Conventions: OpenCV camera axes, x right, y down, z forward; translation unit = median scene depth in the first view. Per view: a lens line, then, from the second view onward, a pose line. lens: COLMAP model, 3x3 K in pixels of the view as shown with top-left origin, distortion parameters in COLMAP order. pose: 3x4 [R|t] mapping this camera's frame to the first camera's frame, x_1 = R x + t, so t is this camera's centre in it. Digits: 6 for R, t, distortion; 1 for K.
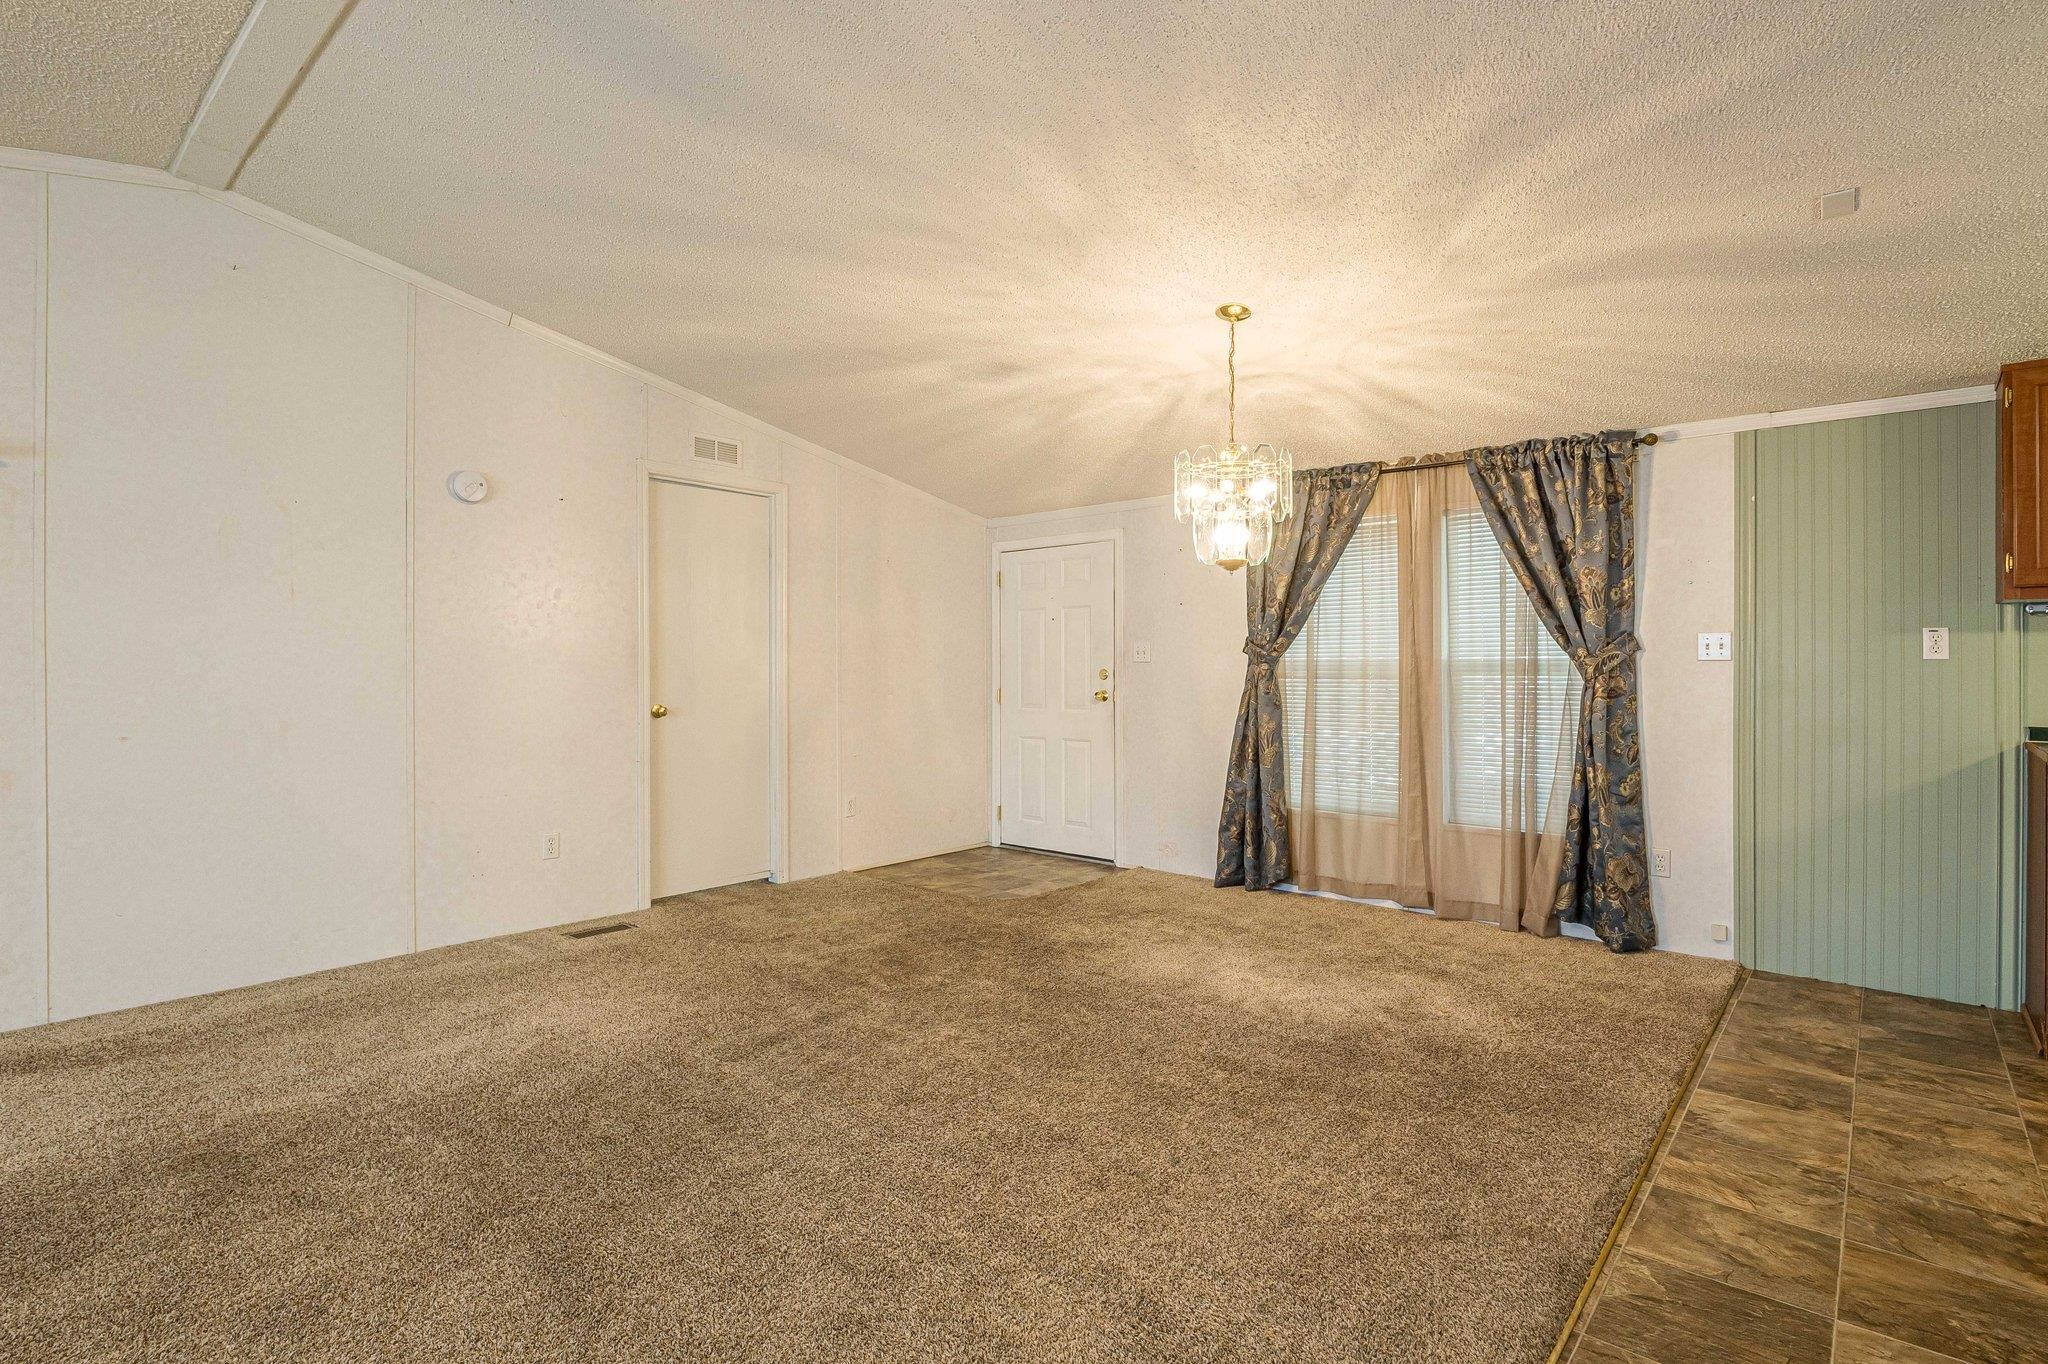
lens RADIAL K [[987.7, 0, 1009.5], [0, 987.7, 672.0], [0, 0, 1]] dist [-0.012479, -0.003997]
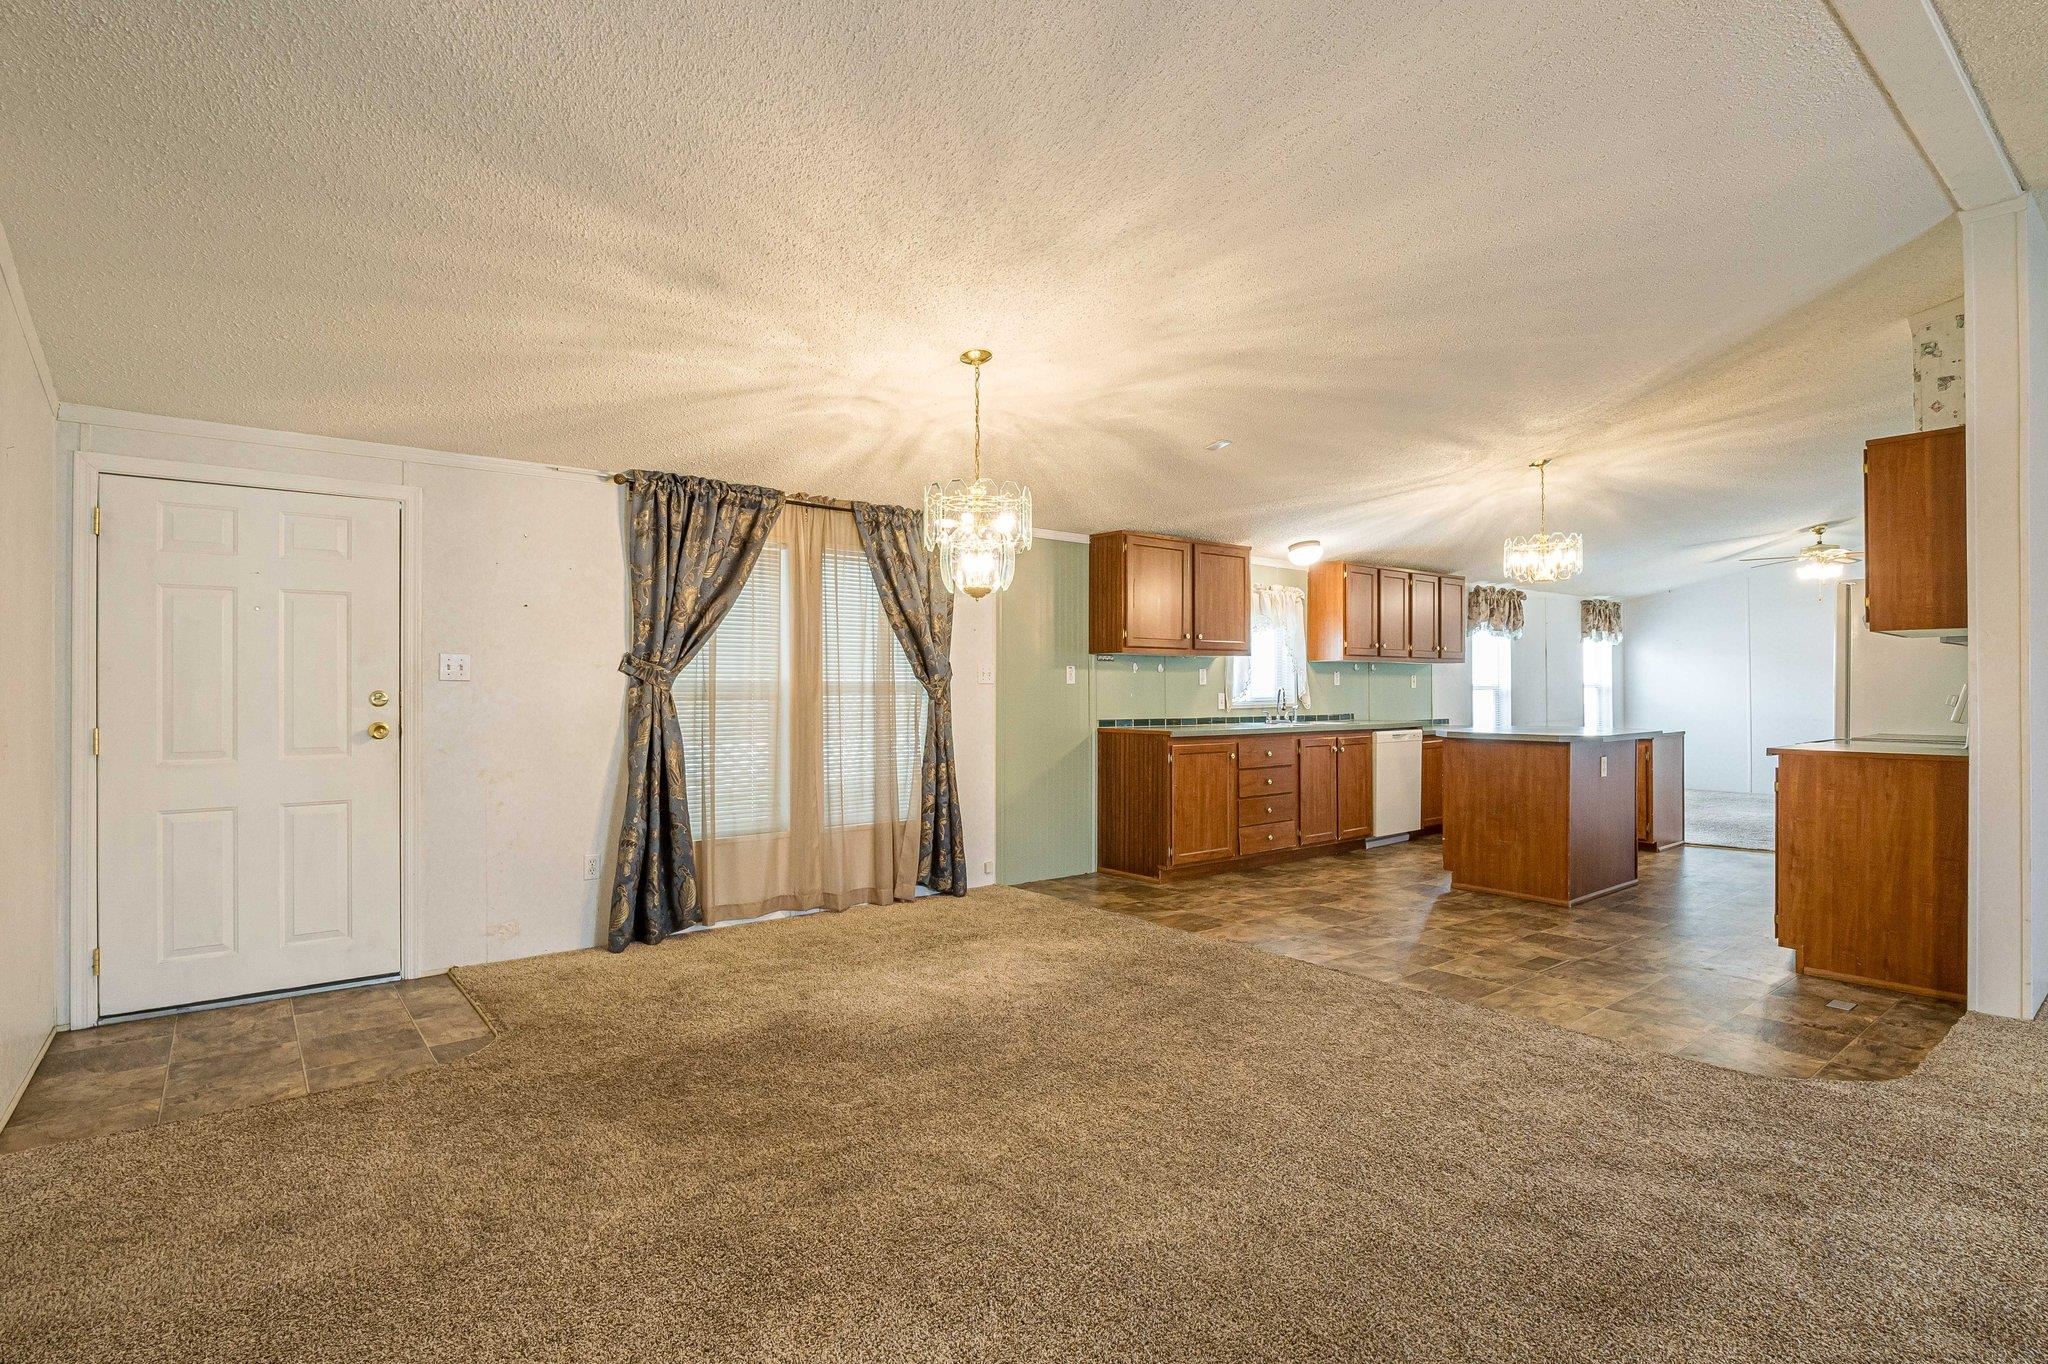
lens RADIAL K [[987.7, 0, 1016.4], [0, 987.7, 684.1], [0, 0, 1]] dist [-0.012479, -0.003997]
pose [[0.168491, 0.004891, 0.985691, -0.652090], [0.005277, 0.999969, -0.005864, -0.001953], [-0.985689, 0.006189, 0.168460, 0.620127]]
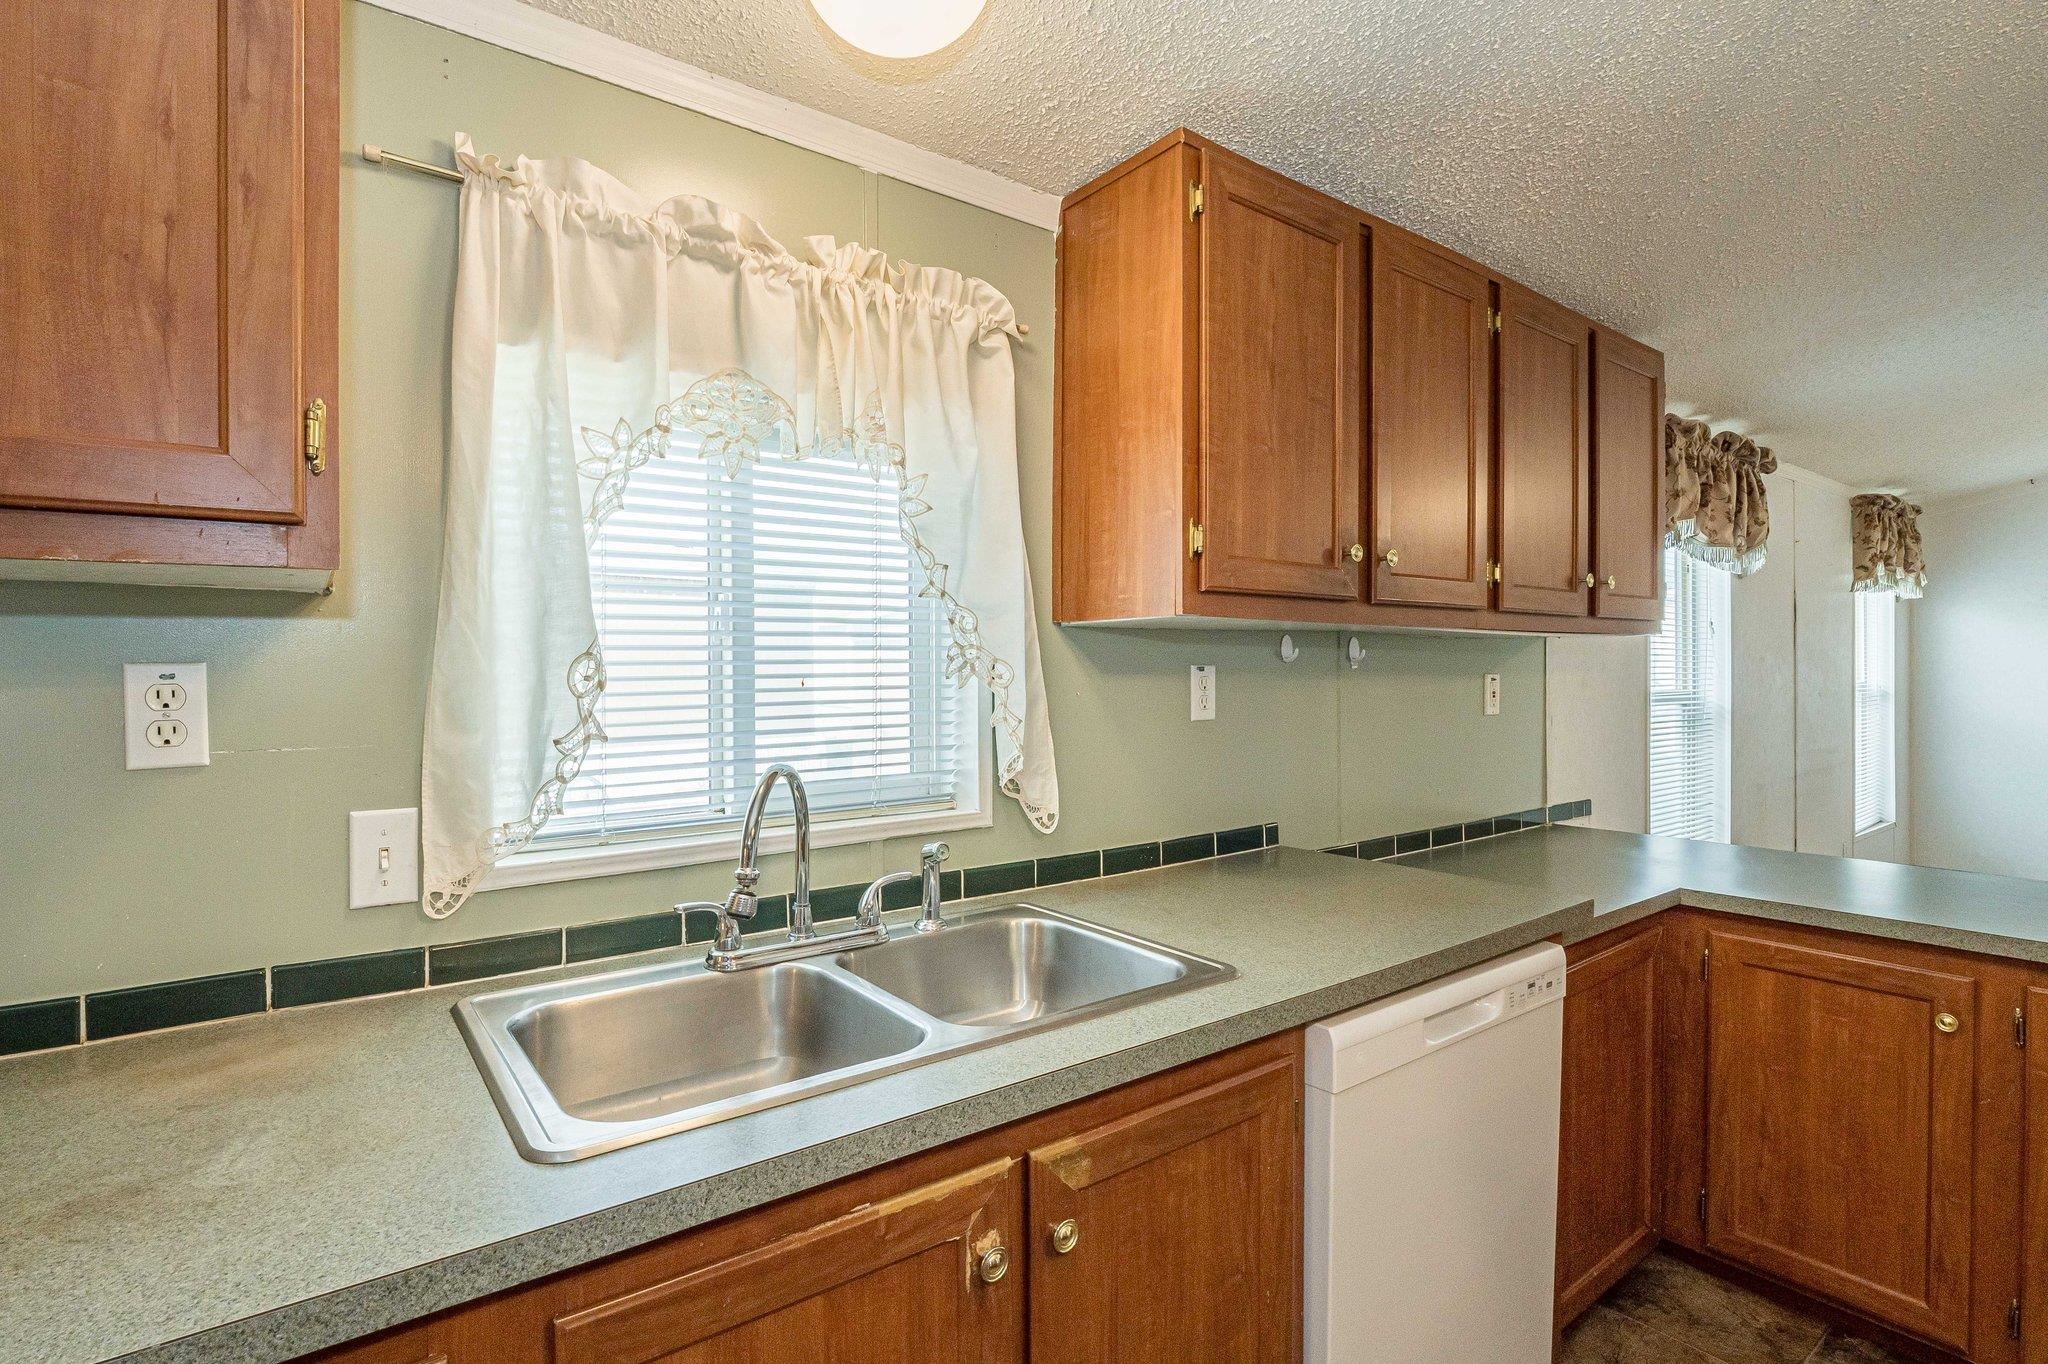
lens RADIAL K [[987.7, 0, 996.5], [0, 987.7, 672.7], [0, 0, 1]] dist [-0.012479, -0.003997]
pose [[0.208687, -0.003782, 0.977975, 0.598321], [0.005431, 0.999982, 0.002708, -0.027790], [-0.977967, 0.004746, 0.208704, 0.374667]]
